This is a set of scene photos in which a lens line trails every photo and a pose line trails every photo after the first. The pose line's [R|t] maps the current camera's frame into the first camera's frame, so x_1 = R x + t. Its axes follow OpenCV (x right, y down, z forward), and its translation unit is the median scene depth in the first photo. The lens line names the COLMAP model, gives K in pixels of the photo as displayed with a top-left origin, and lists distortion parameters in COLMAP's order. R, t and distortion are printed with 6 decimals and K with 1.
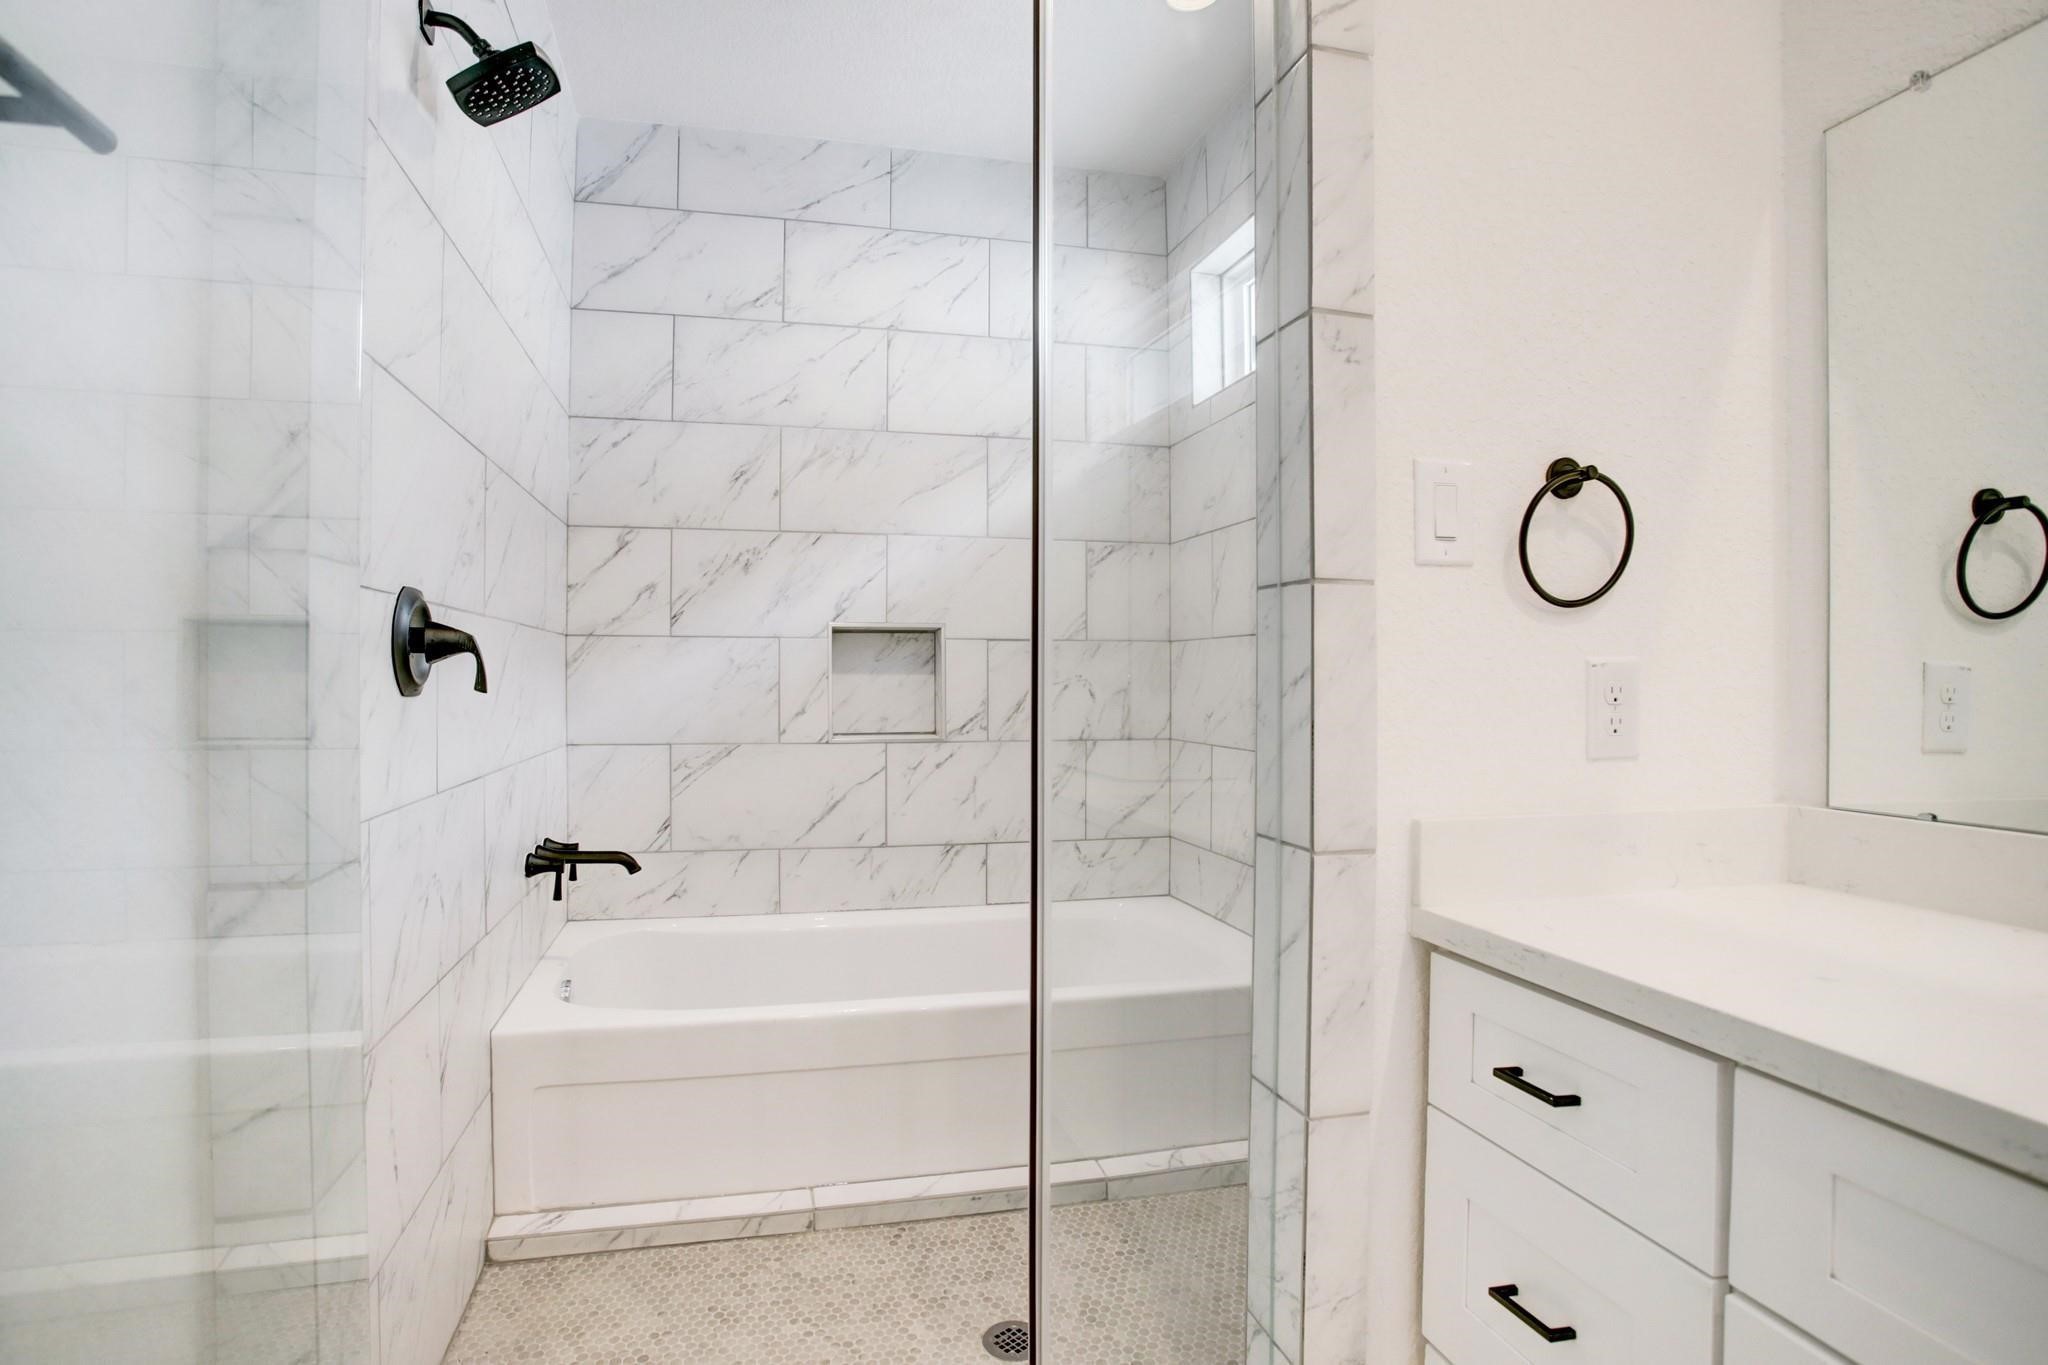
lens RADIAL K [[1021.8, 0, 986.9], [0, 1021.8, 680.1], [0, 0, 1]] dist [-0.071736, 0.028122]
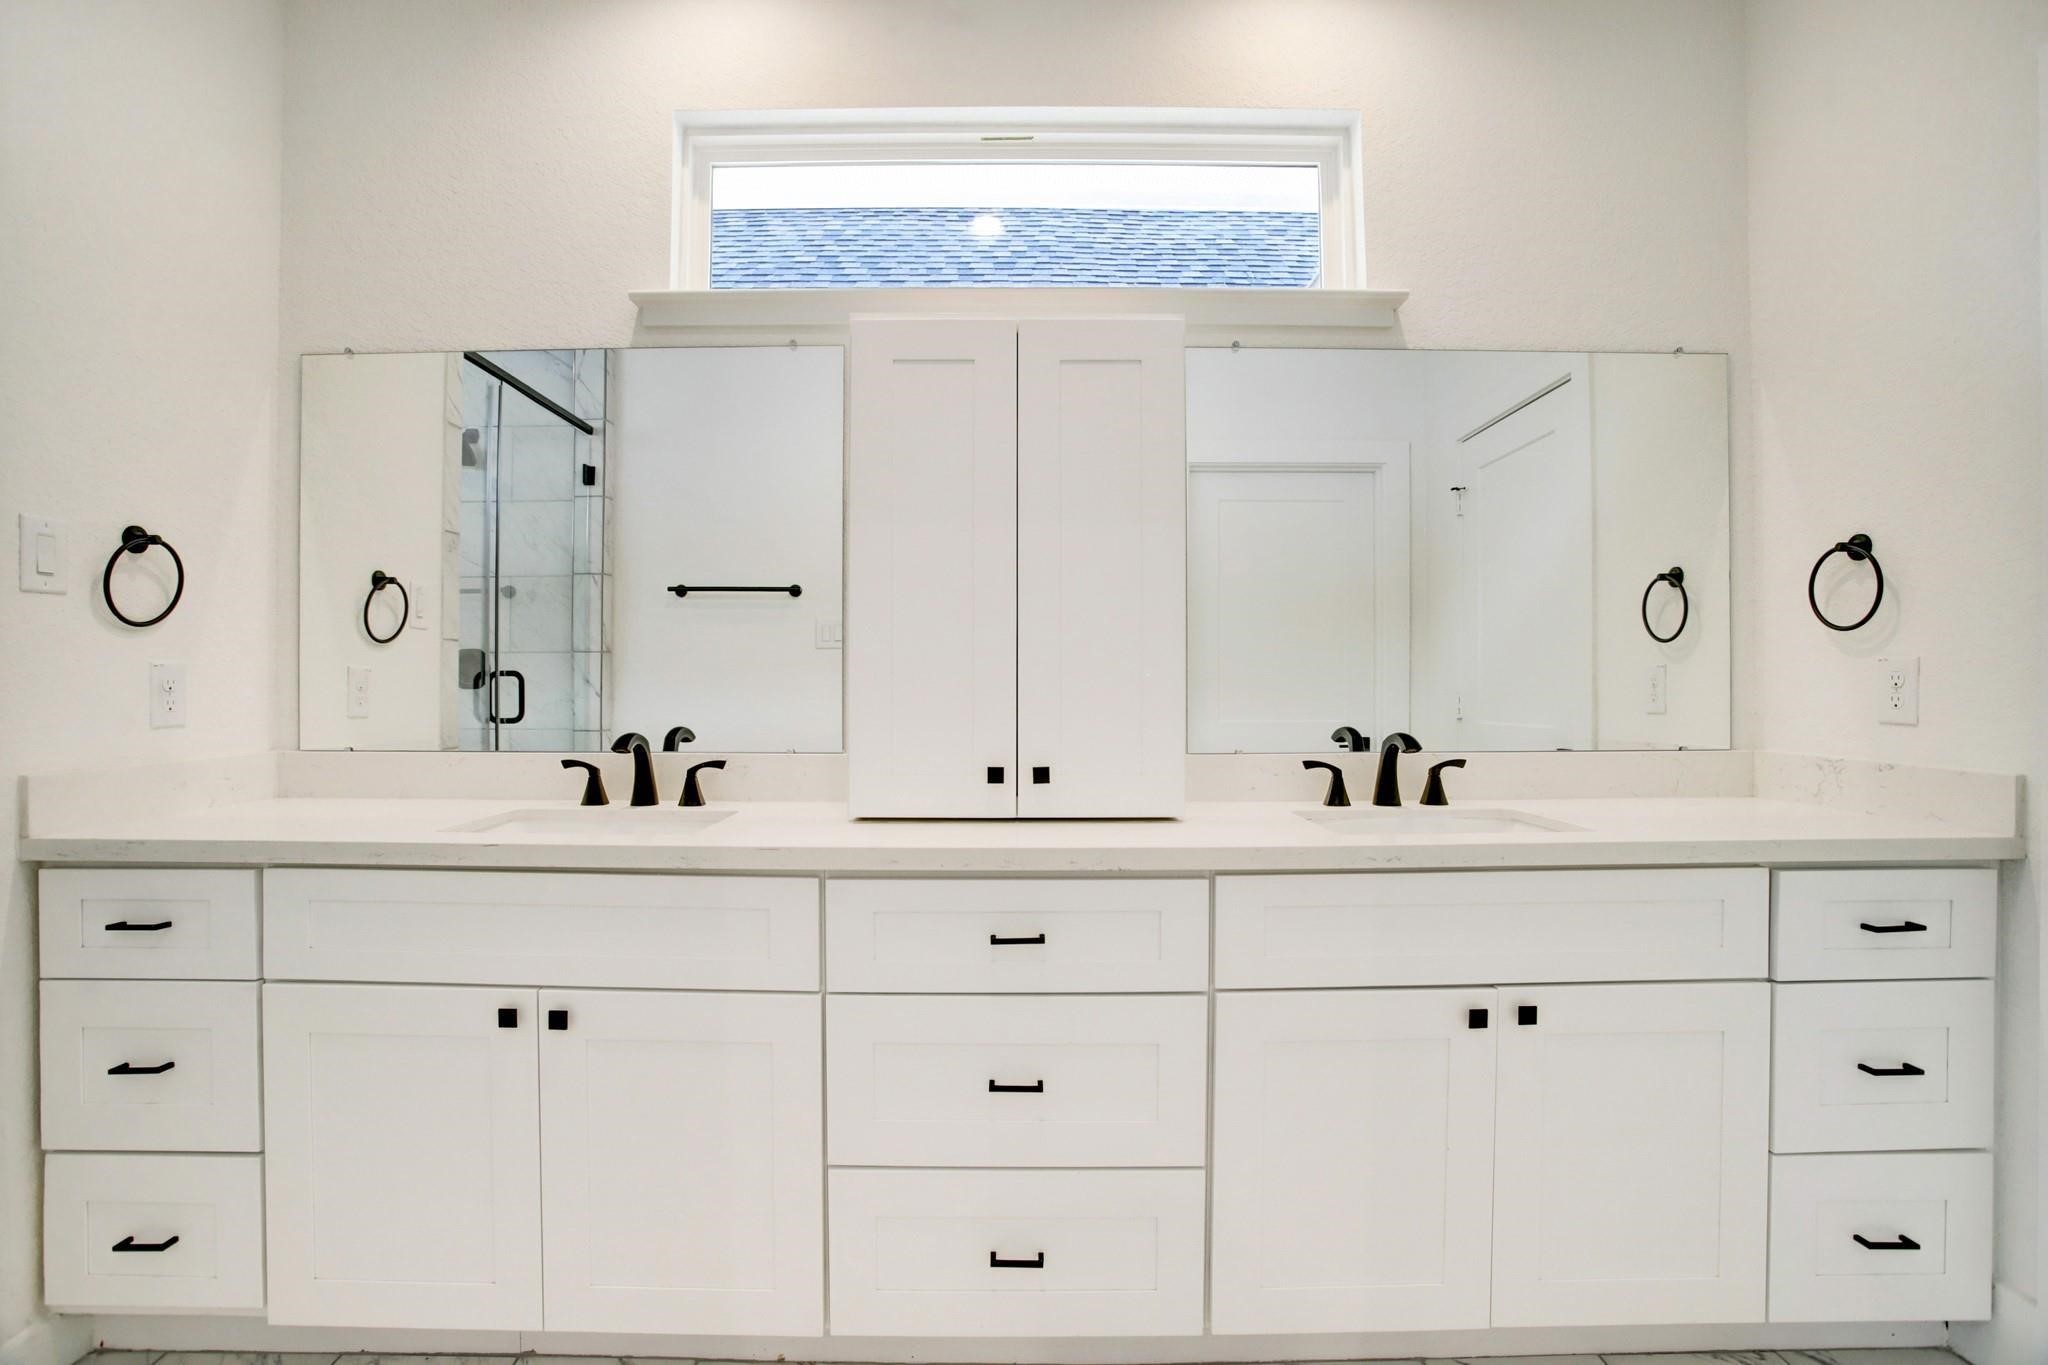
lens RADIAL K [[1021.8, 0, 986.9], [0, 1021.8, 680.1], [0, 0, 1]] dist [-0.071736, 0.028122]
pose [[0.245131, 0.000388, 0.969490, -0.539000], [0.004066, 0.999991, -0.001429, 0.014409], [-0.969481, 0.004292, 0.245127, -0.598488]]
